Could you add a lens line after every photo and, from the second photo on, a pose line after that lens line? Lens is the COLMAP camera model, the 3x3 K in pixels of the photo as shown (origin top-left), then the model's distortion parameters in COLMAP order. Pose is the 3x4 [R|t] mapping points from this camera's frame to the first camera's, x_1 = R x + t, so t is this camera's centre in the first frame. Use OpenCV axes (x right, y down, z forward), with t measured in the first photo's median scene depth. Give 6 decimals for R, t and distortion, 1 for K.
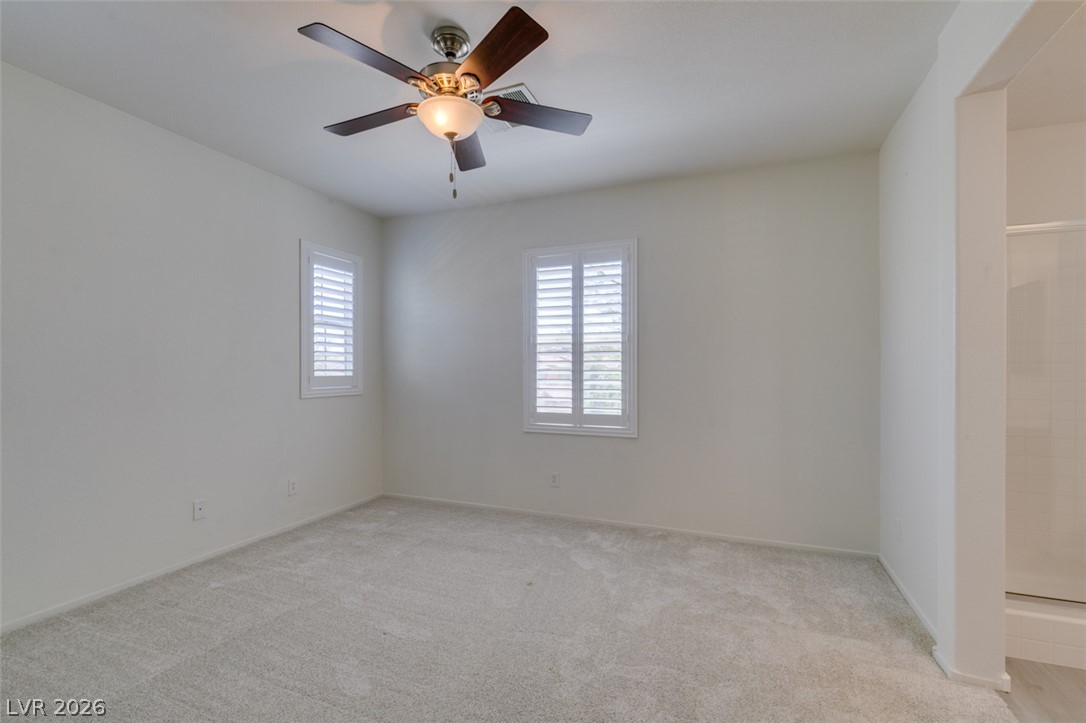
lens RADIAL K [[486.0, 0, 540.3], [0, 486.0, 363.9], [0, 0, 1]] dist [-0.000939, -0.000992]
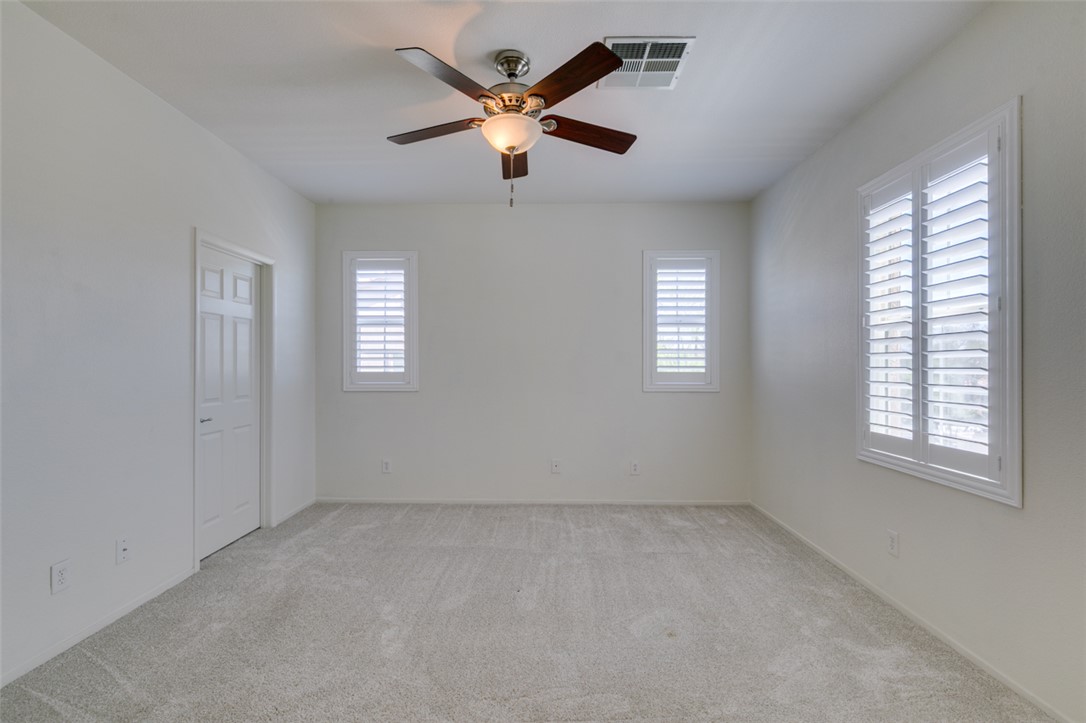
lens RADIAL K [[486.0, 0, 540.3], [0, 486.0, 363.9], [0, 0, 1]] dist [-0.000939, -0.000992]
pose [[0.349129, -0.003392, -0.937069, 0.477082], [0.012393, 0.999923, 0.000998, 0.002326], [0.936993, -0.011962, 0.349144, 0.382179]]
